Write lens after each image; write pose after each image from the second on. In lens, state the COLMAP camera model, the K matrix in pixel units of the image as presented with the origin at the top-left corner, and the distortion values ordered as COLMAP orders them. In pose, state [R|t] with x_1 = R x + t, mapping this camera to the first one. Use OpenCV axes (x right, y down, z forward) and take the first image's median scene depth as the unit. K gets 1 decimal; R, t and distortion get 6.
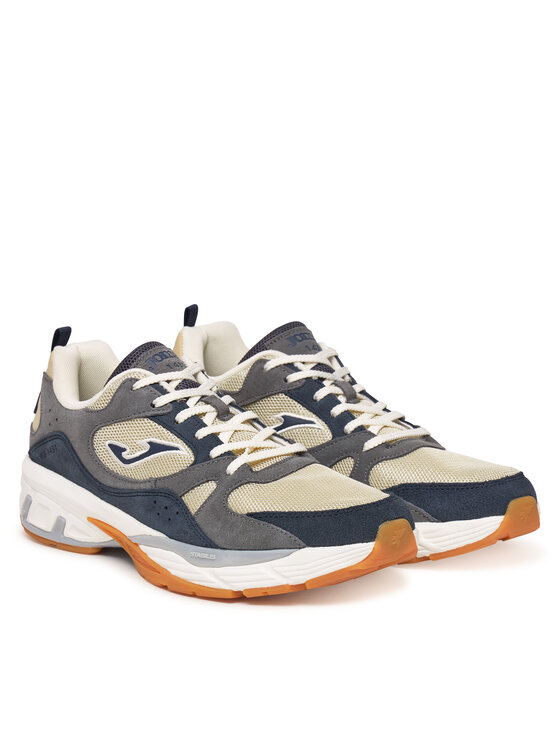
lens RADIAL K [[2178.9, 0, 280.0], [0, 2178.9, 373.0], [0, 0, 1]] dist [-1.147425, -0.080489]
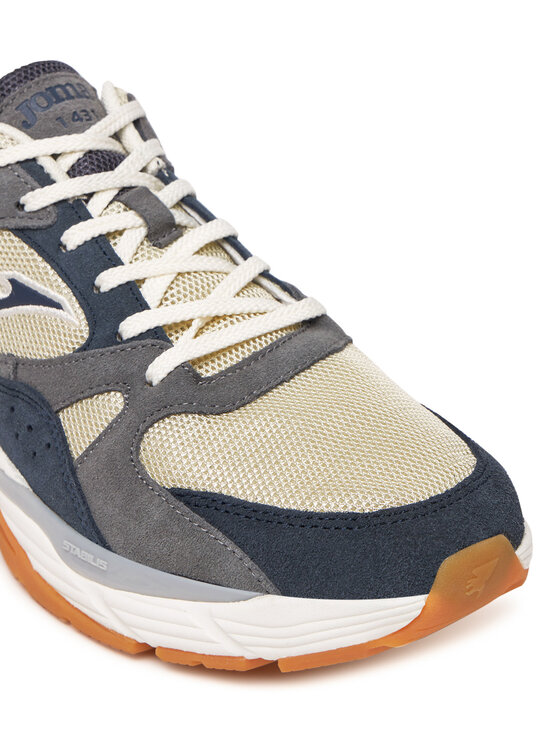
lens RADIAL K [[2166.3, 0, 280.0], [0, 2166.3, 373.0], [0, 0, 1]] dist [-0.358557, -0.847652]
pose [[0.993403, 0.069149, -0.091483, 0.048135], [-0.038087, 0.951412, 0.305557, -0.101719], [0.108167, -0.300057, 0.947769, 0.530997]]
